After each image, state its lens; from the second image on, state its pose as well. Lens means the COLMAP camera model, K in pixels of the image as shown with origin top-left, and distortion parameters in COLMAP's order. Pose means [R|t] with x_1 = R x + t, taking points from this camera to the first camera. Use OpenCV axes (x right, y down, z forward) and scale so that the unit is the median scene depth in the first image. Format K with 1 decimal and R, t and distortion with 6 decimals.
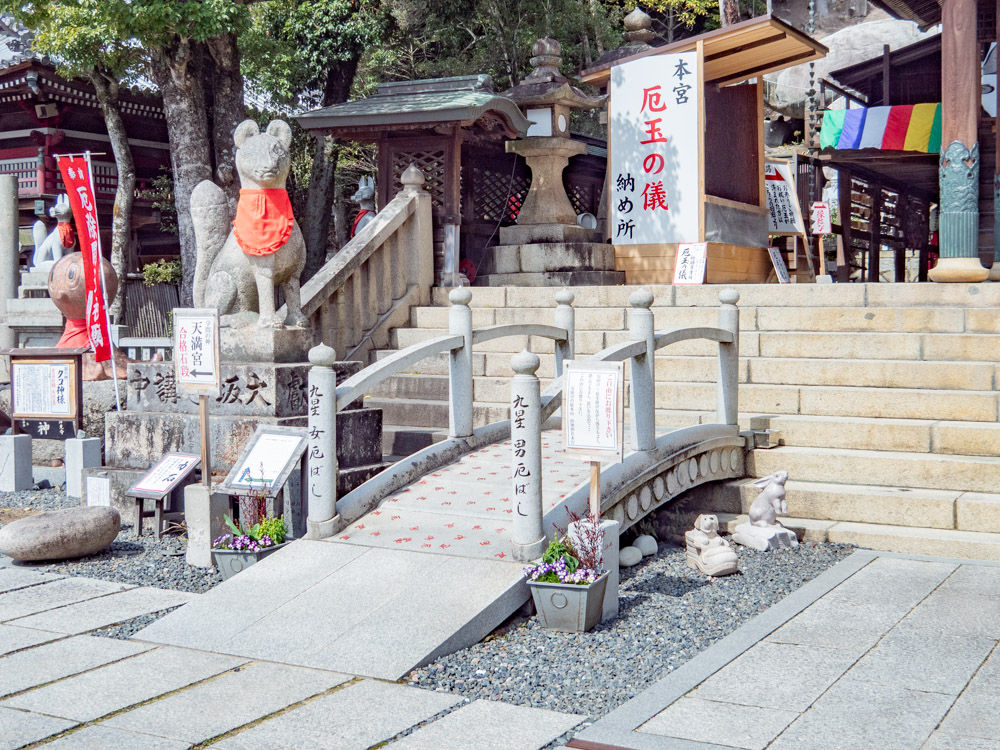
lens RADIAL K [[1360.4, 0, 532.6], [0, 1360.4, 329.4], [0, 0, 1]] dist [0.008050, 0.000000]
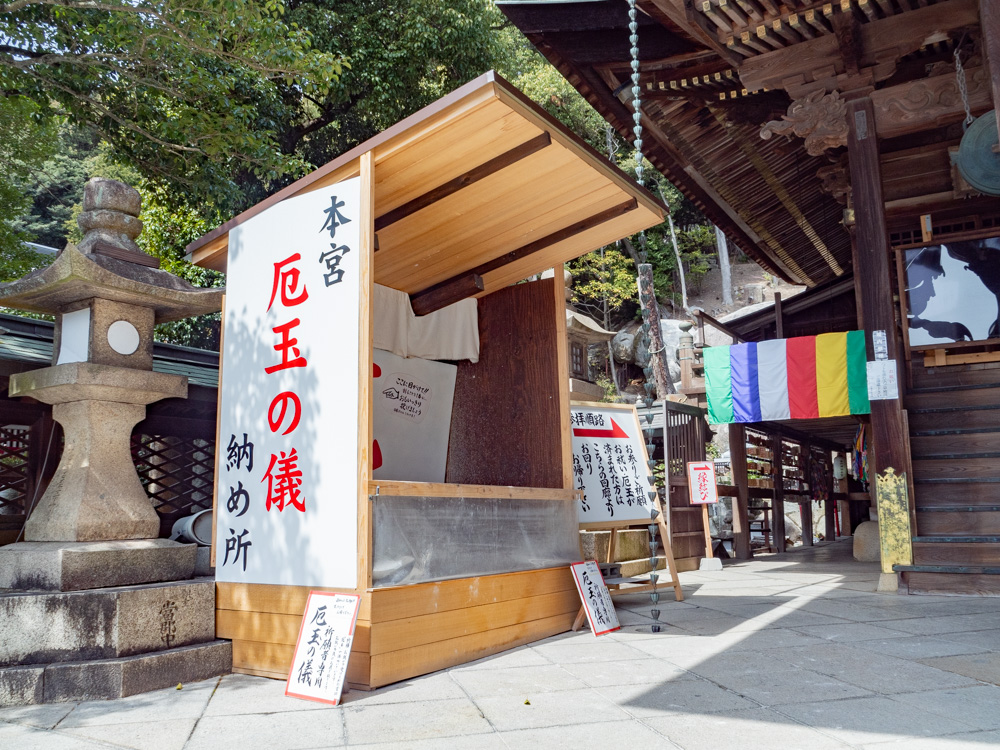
lens RADIAL K [[828.5, 0, 507.7], [0, 828.5, 383.8], [0, 0, 1]] dist [-0.054082, 0.038738]
pose [[0.997160, -0.022695, -0.071815, 0.189589], [0.010394, 0.985863, -0.167231, -0.083605], [0.074595, 0.166009, 0.983299, 0.728598]]
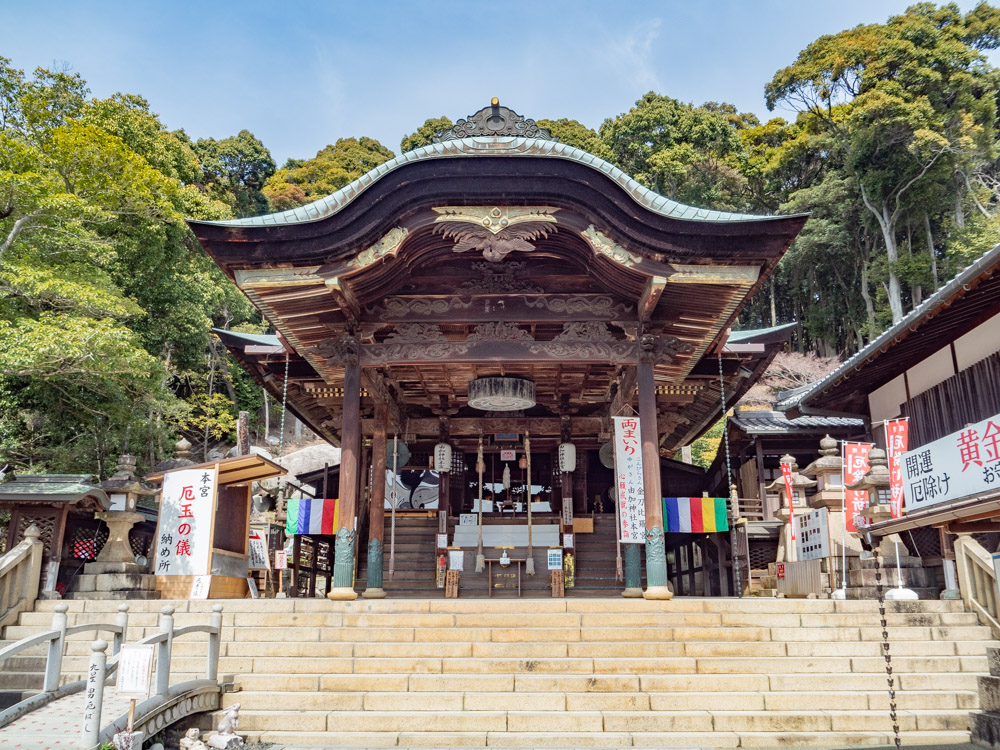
lens RADIAL K [[828.5, 0, 512.8], [0, 828.5, 365.6], [0, 0, 1]] dist [-0.054082, 0.038738]
pose [[0.895926, 0.121247, 0.427336, -0.011592], [0.012015, 0.955061, -0.296167, -0.002419], [-0.444042, 0.270478, 0.854207, -0.172177]]
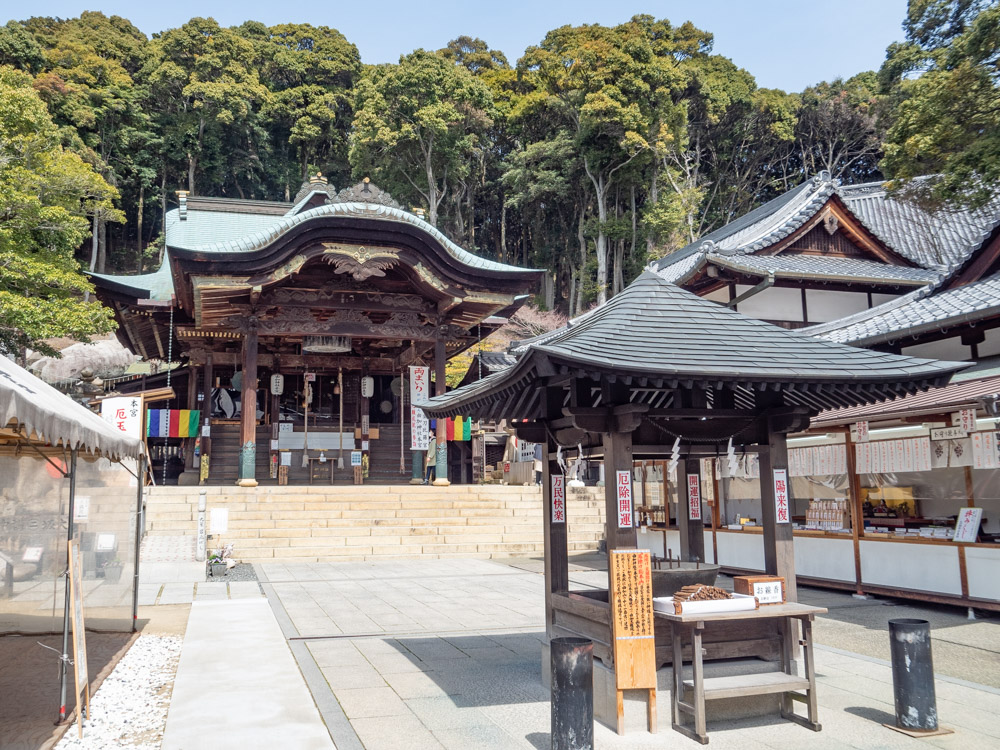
lens RADIAL K [[906.1, 0, 489.7], [0, 906.1, 324.8], [0, 0, 1]] dist [-0.040475, 0.026792]
pose [[0.713800, 0.120579, 0.689892, -0.615639], [0.022708, 0.980565, -0.194877, 0.013778], [-0.699982, 0.154769, 0.697189, -0.709674]]
